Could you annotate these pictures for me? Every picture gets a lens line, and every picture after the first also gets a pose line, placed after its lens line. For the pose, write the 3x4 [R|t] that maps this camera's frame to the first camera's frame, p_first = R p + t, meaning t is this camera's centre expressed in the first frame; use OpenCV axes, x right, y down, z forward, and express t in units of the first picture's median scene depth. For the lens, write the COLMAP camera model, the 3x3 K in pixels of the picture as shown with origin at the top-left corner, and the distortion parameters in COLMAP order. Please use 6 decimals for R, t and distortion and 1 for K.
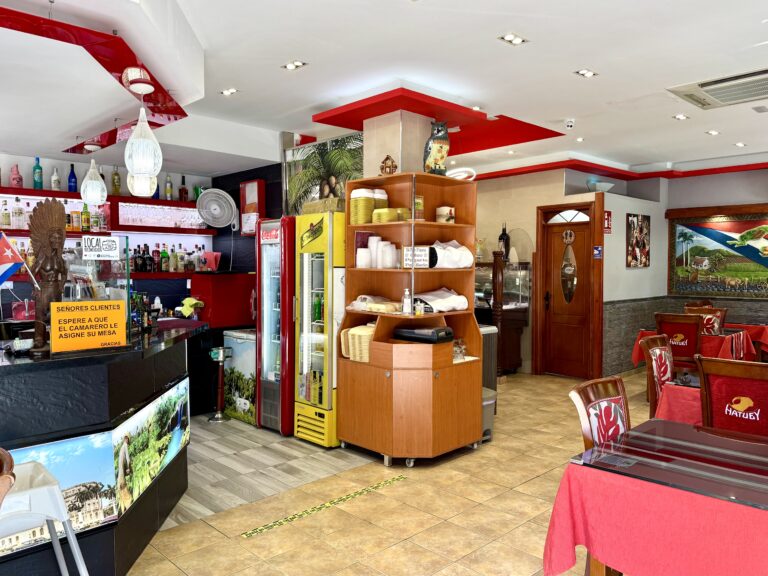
lens RADIAL K [[543.2, 0, 384.0], [0, 543.2, 288.0], [0, 0, 1]] dist [-0.000555, 0.000348]
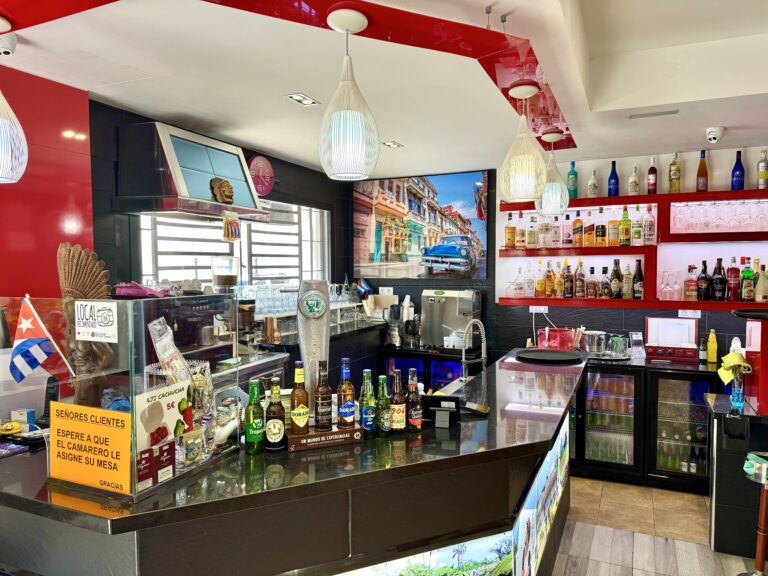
lens RADIAL K [[543.2, 0, 384.0], [0, 543.2, 288.0], [0, 0, 1]] dist [-0.000555, 0.000348]
pose [[0.359292, 0.040554, -0.932344, 0.019786], [-0.039584, 0.998818, 0.028191, -0.019754], [0.932385, 0.026777, 0.360473, 0.153241]]
